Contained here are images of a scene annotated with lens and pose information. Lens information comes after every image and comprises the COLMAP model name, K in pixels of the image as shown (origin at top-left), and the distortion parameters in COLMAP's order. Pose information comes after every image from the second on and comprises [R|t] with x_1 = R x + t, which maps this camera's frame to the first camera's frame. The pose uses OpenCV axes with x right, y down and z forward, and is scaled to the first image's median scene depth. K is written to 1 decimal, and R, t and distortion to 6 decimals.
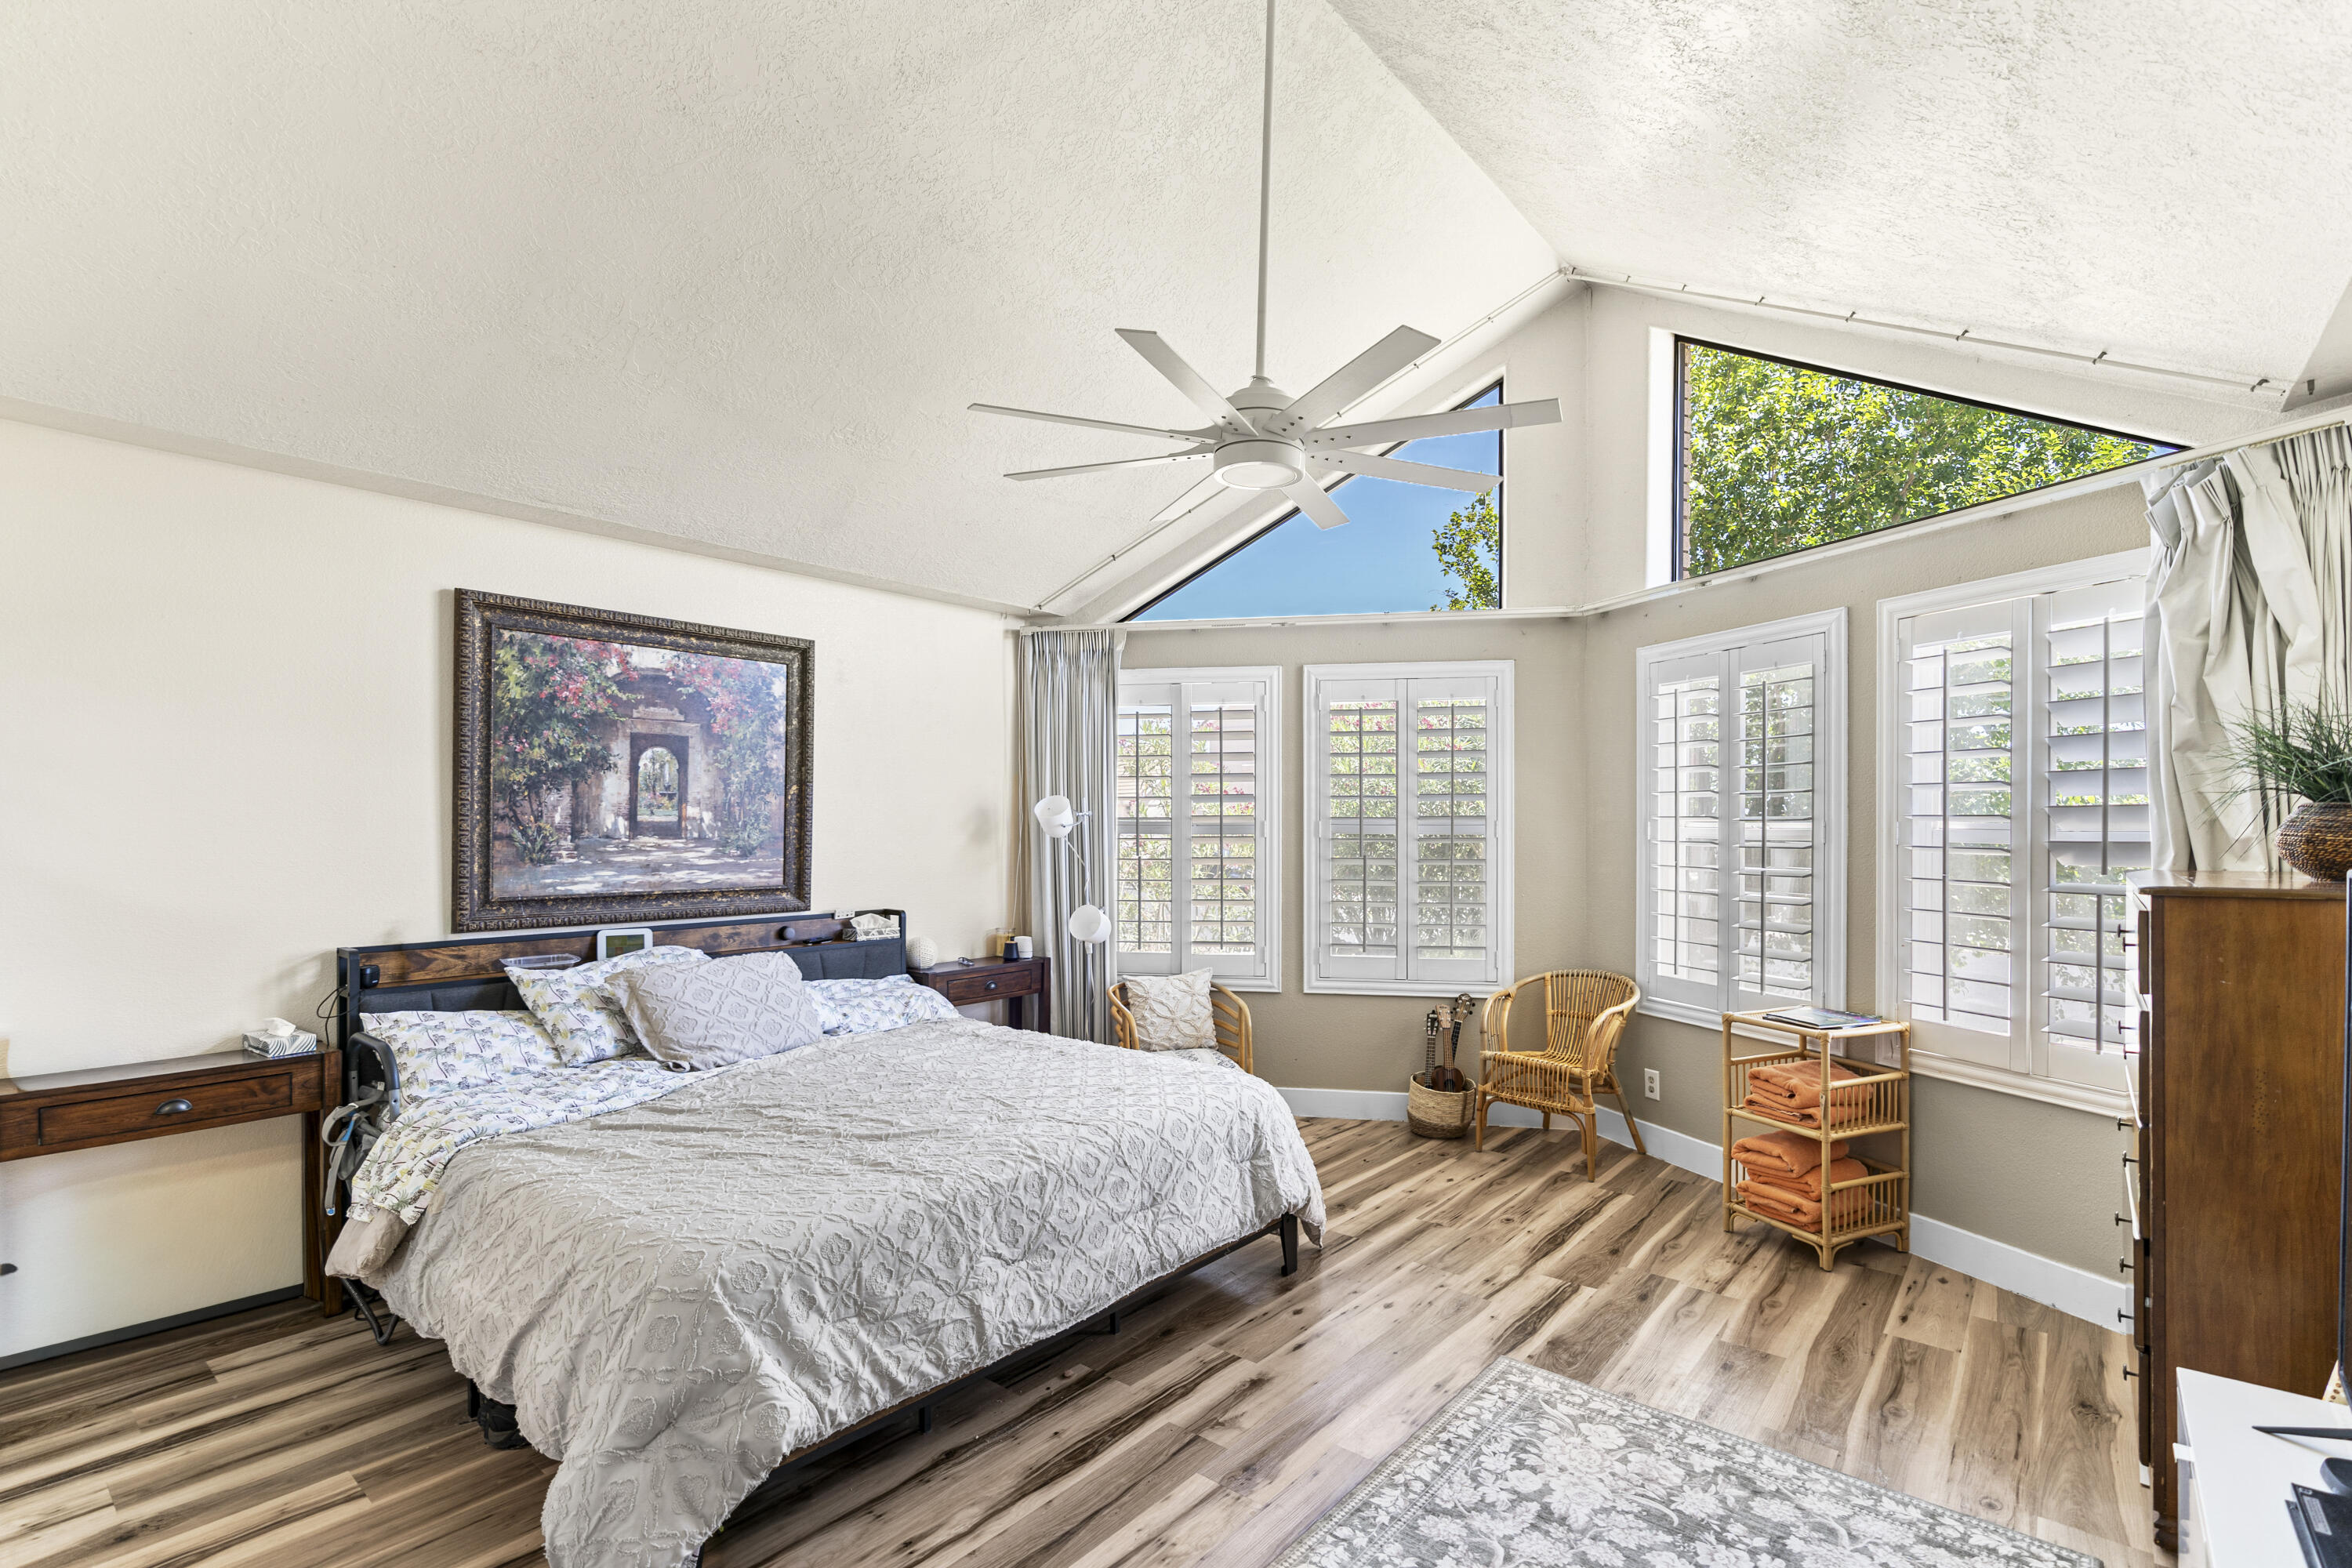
lens RADIAL K [[1107.2, 0, 1201.6], [0, 1107.2, 821.2], [0, 0, 1]] dist [-0.018497, 0.008873]
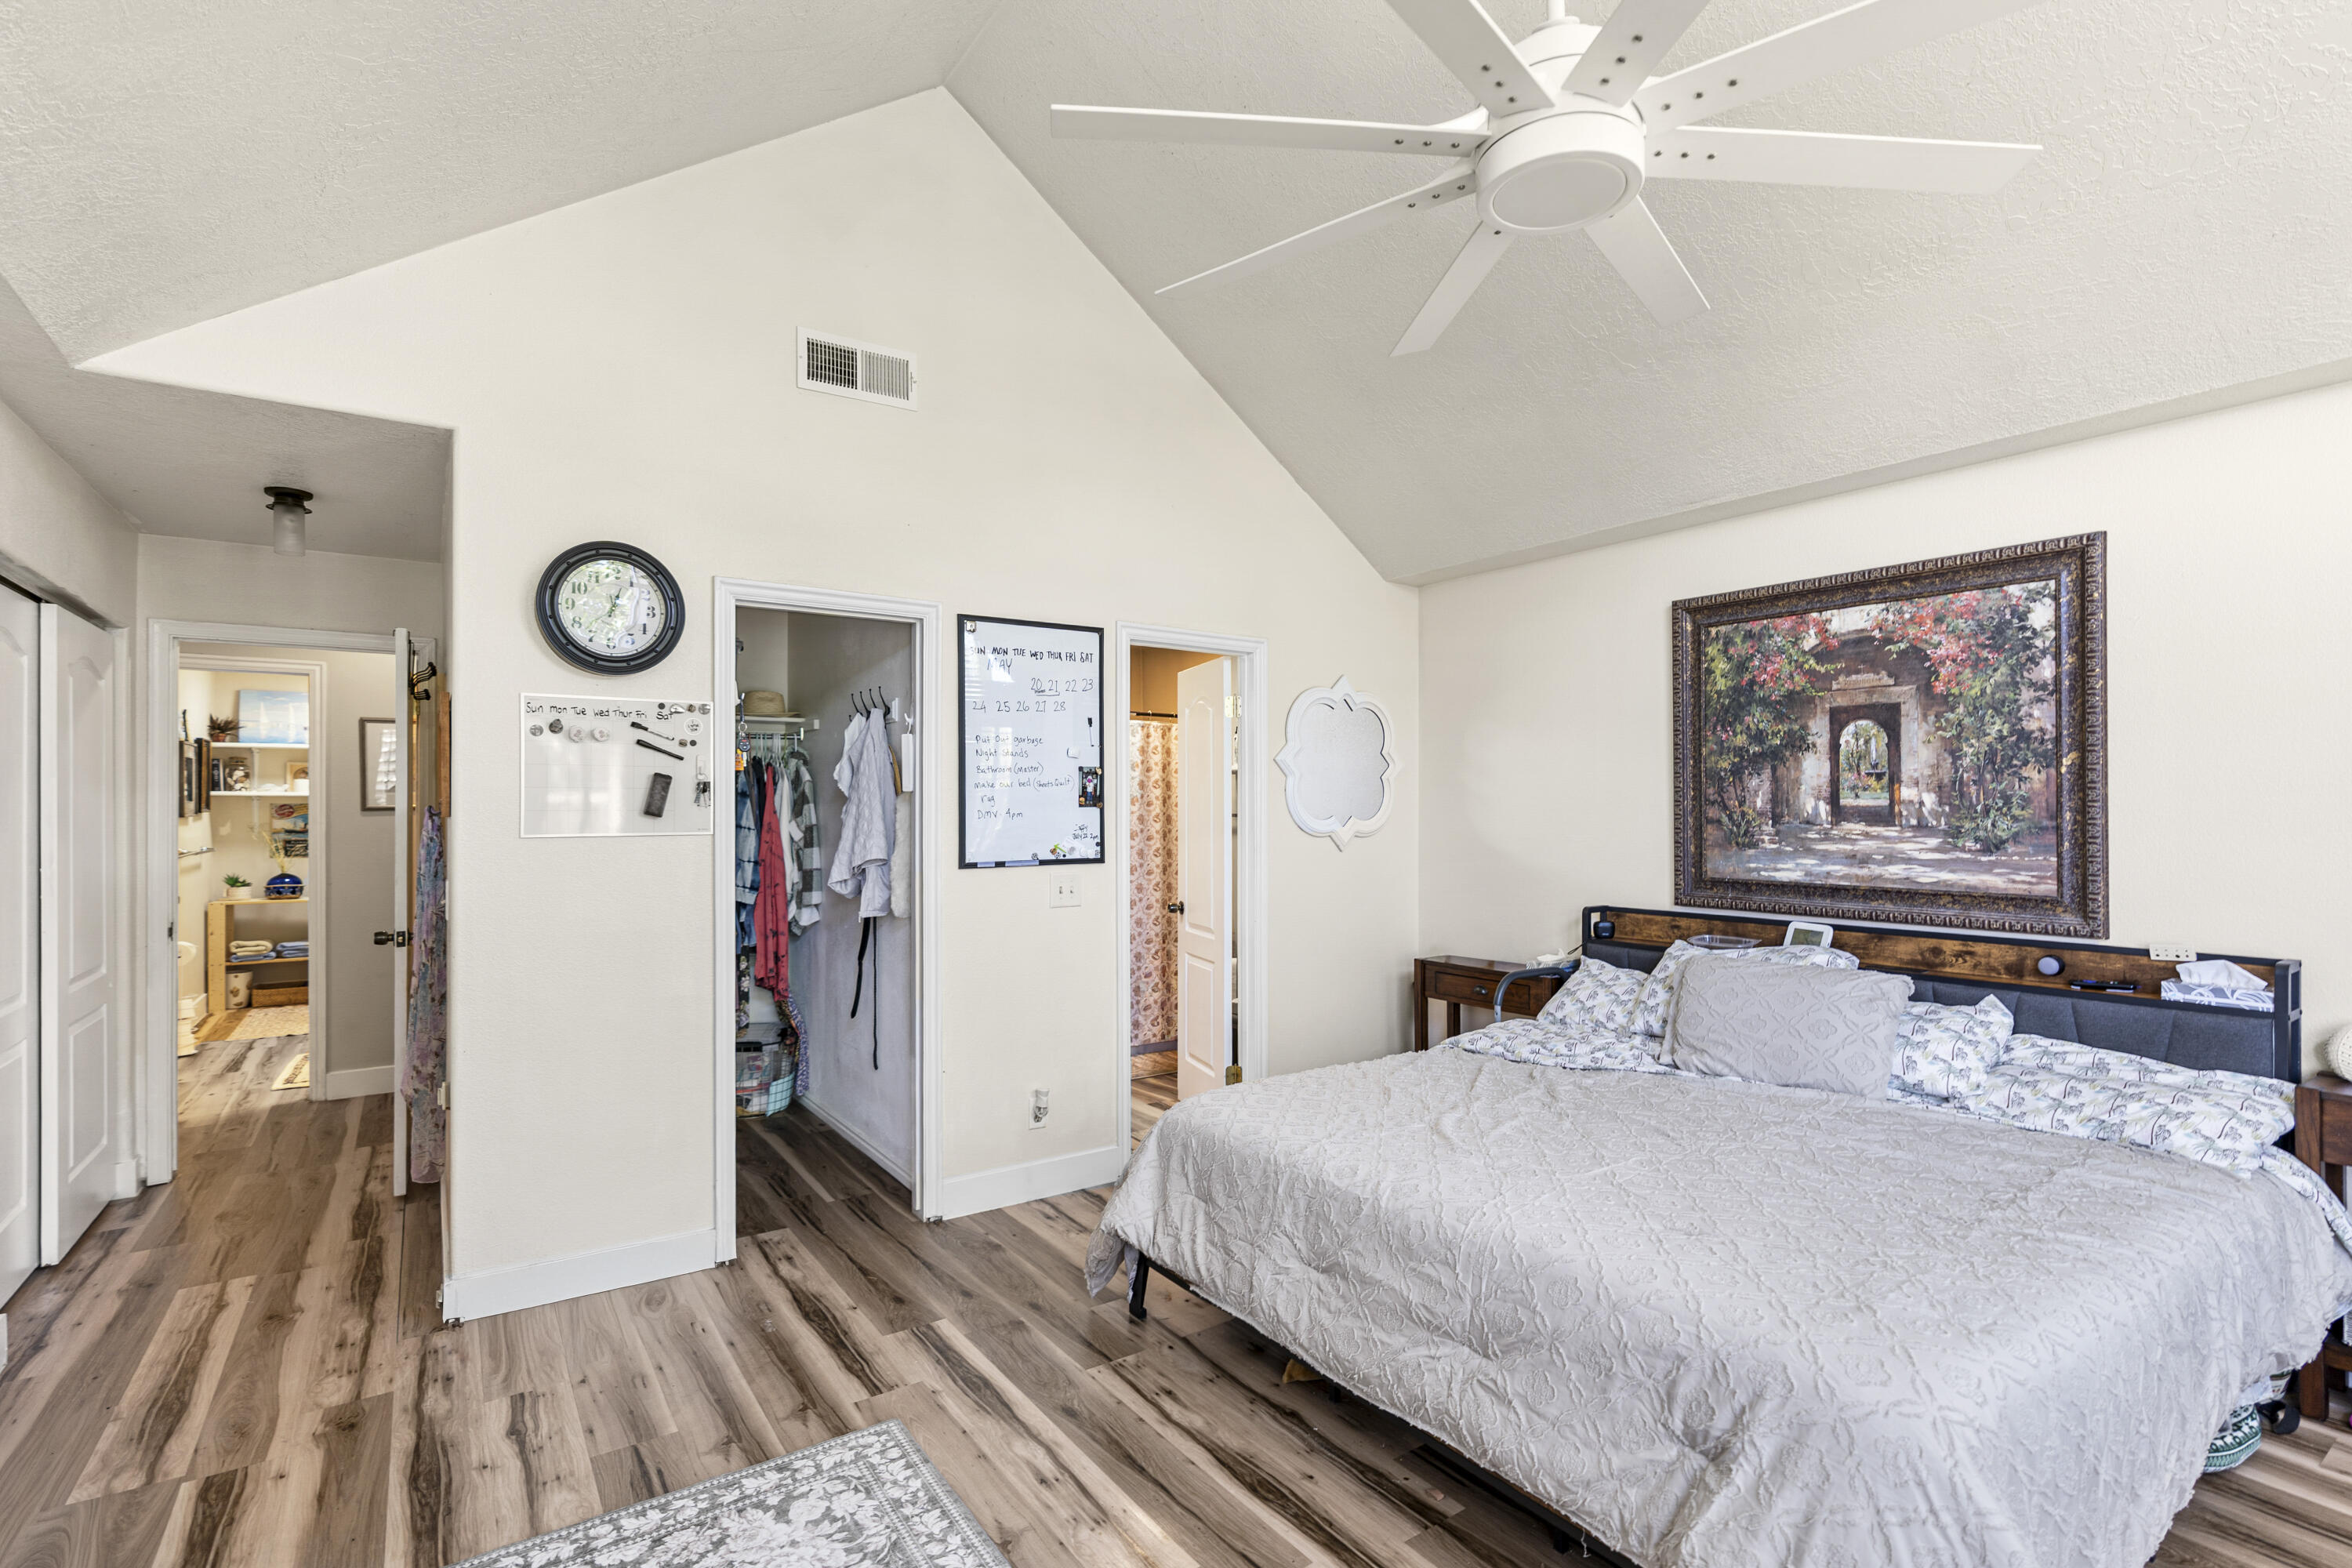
lens RADIAL K [[1107.2, 0, 1201.6], [0, 1107.2, 821.2], [0, 0, 1]] dist [-0.018497, 0.008873]
pose [[-0.287609, 0.004697, -0.957736, 0.495329], [-0.002201, 0.999982, 0.005566, 0.008935], [0.957745, 0.003709, -0.287594, 0.768933]]
